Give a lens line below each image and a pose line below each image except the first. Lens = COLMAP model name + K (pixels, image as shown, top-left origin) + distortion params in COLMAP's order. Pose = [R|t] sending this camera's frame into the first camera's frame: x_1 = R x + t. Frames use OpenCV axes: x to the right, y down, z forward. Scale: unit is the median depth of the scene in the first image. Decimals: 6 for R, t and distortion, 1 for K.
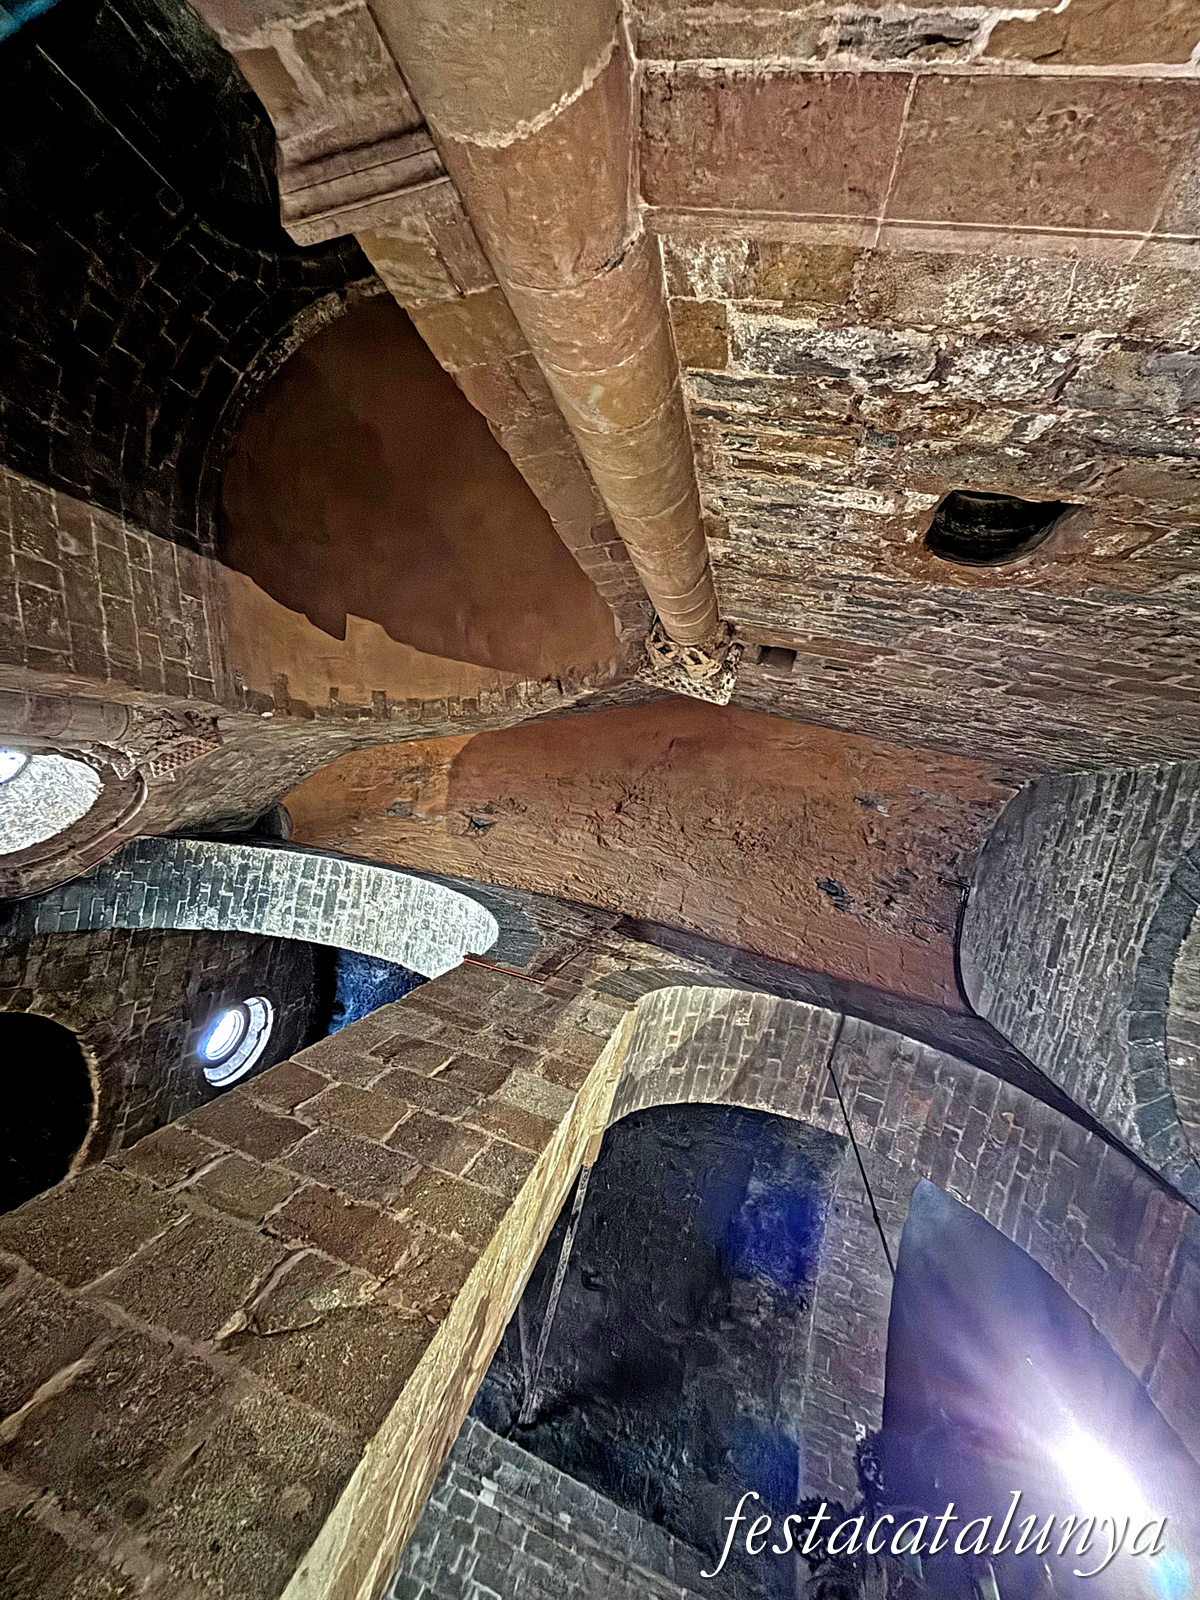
lens RADIAL K [[657.8, 0, 600.0], [0, 657.8, 800.0], [0, 0, 1]] dist [0.009549, 0.000399]
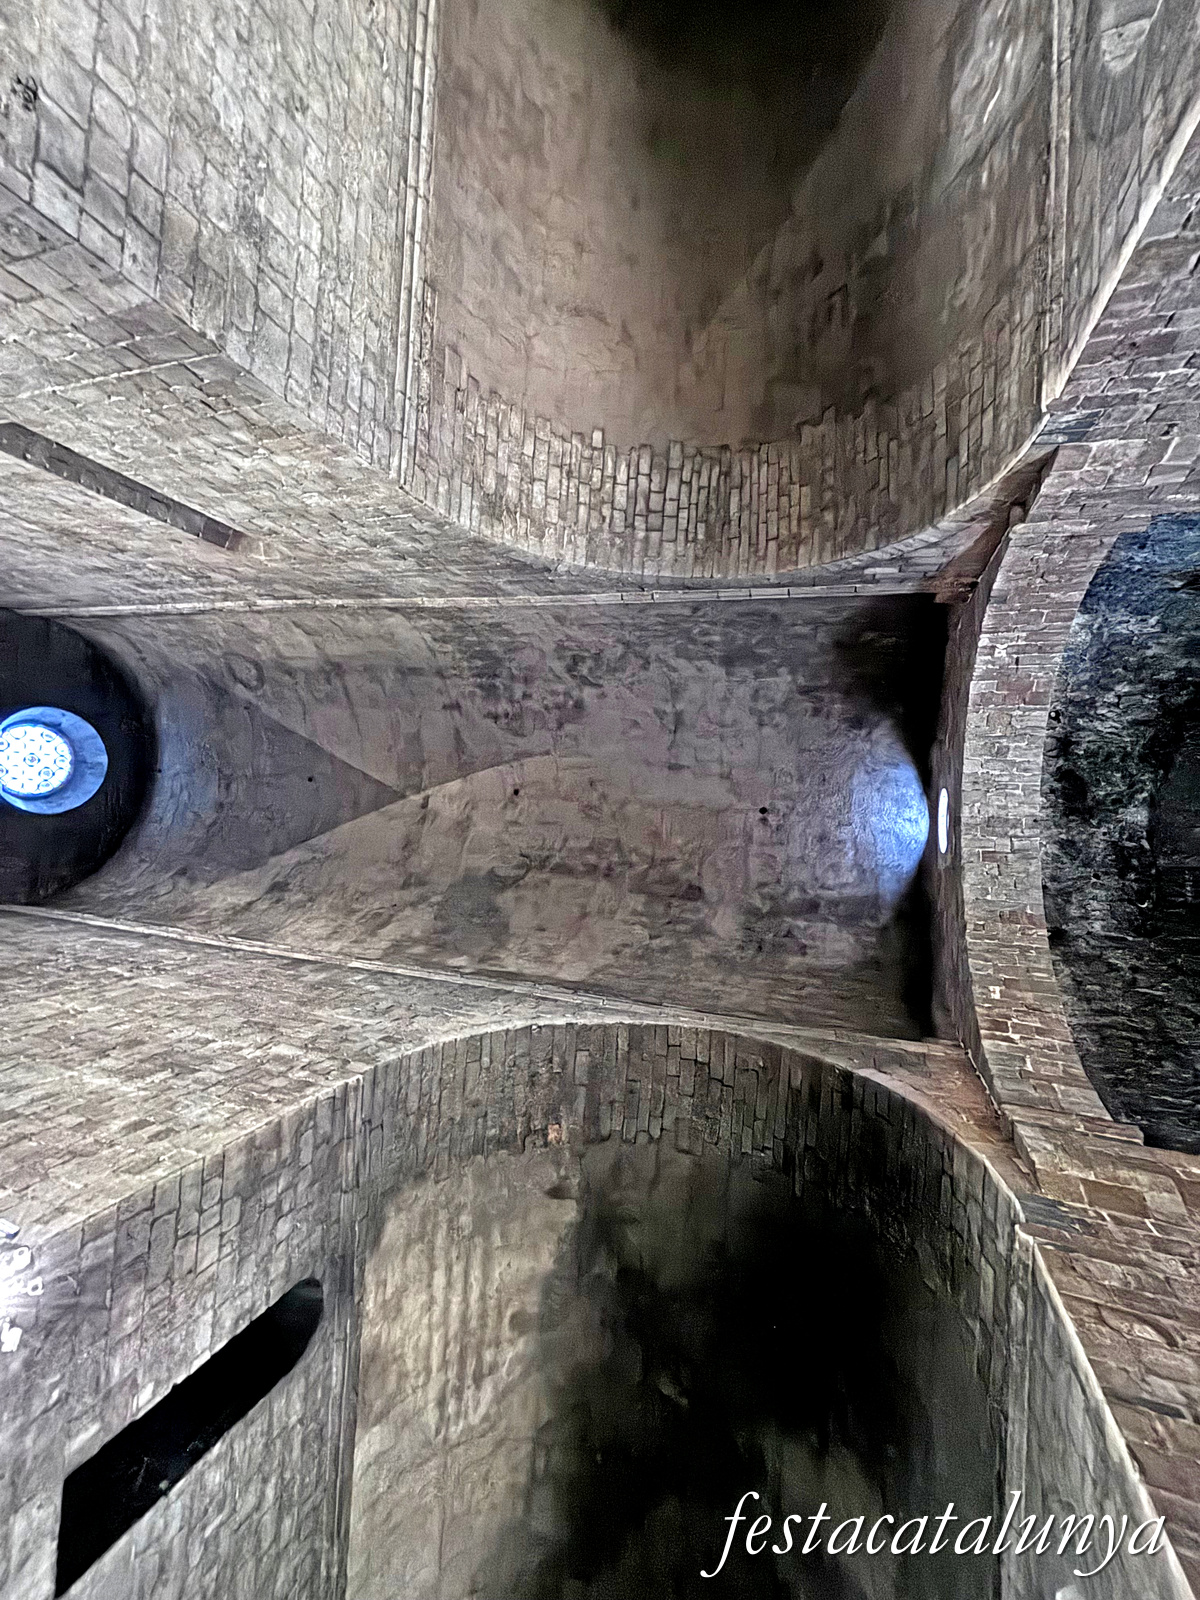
lens RADIAL K [[657.8, 0, 600.0], [0, 657.8, 800.0], [0, 0, 1]] dist [0.009549, 0.000399]
pose [[-0.811860, 0.204486, 0.546872, 0.446277], [-0.179209, -0.978724, 0.099918, 0.868147], [0.555668, -0.016885, 0.831233, -0.167452]]
